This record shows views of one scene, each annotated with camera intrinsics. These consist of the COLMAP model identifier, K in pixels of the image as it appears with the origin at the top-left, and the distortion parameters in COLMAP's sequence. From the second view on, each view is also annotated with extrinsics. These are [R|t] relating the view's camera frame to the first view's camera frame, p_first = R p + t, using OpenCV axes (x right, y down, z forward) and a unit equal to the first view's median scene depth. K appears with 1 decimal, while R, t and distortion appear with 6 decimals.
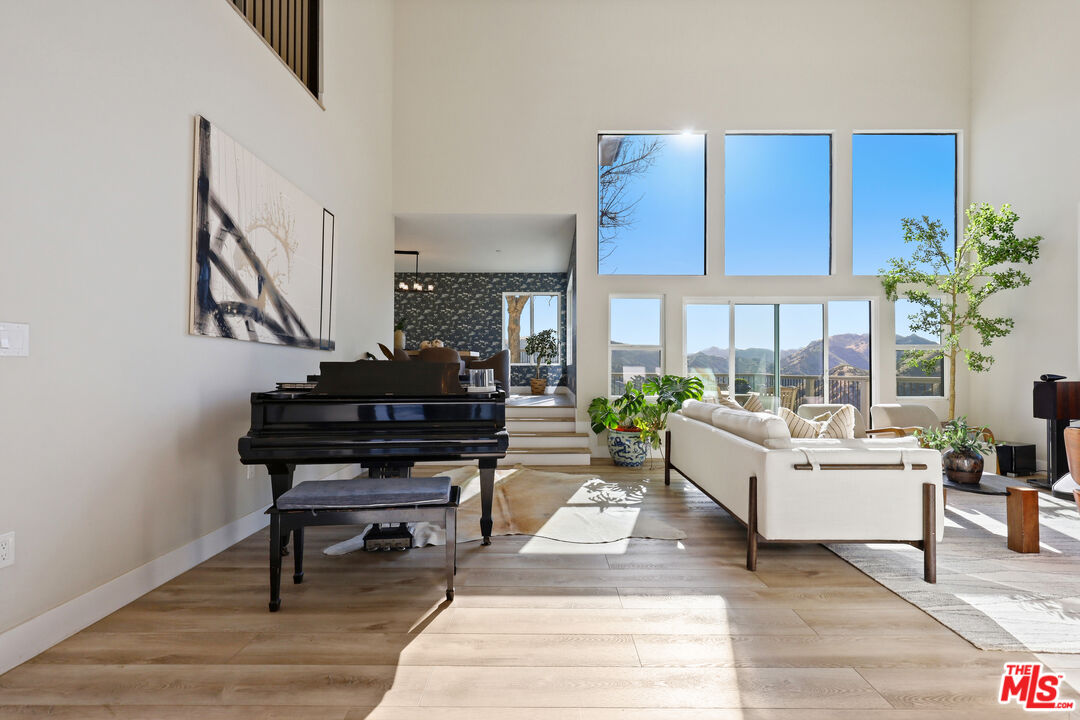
lens RADIAL K [[505.1, 0, 544.3], [0, 505.1, 371.6], [0, 0, 1]] dist [0.002485, -0.000053]
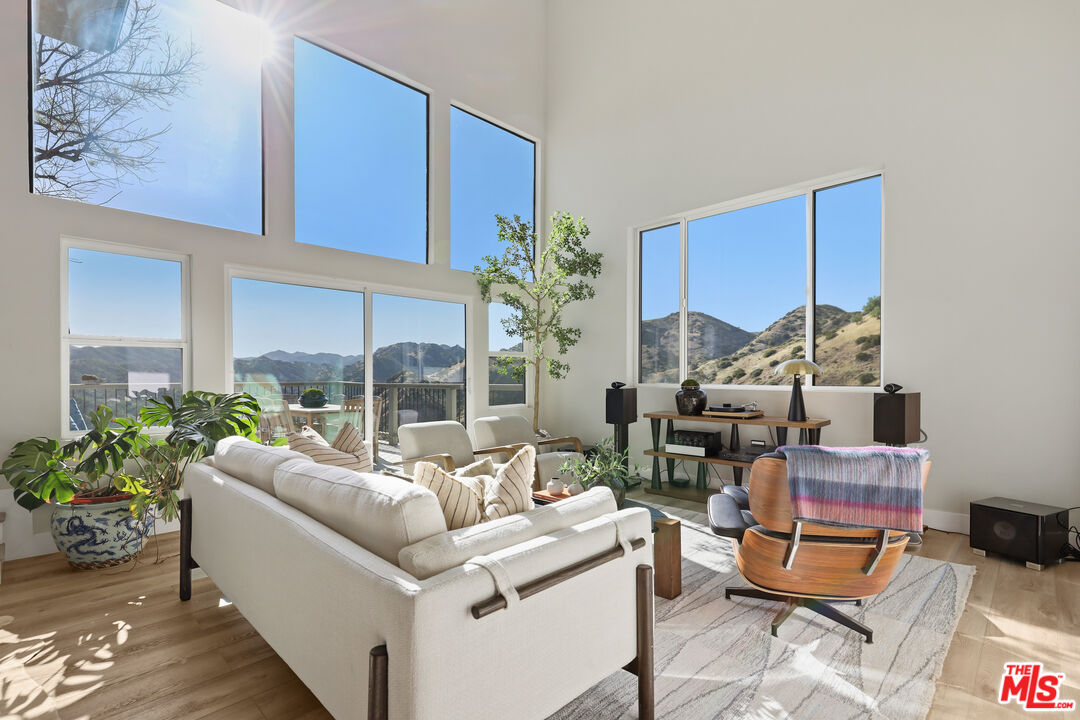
lens RADIAL K [[505.1, 0, 544.3], [0, 505.1, 371.6], [0, 0, 1]] dist [0.002485, -0.000053]
pose [[0.692601, -0.000743, 0.721321, 0.107452], [0.008411, 0.999940, -0.007046, -0.008209], [-0.721272, 0.010947, 0.692565, 0.315307]]
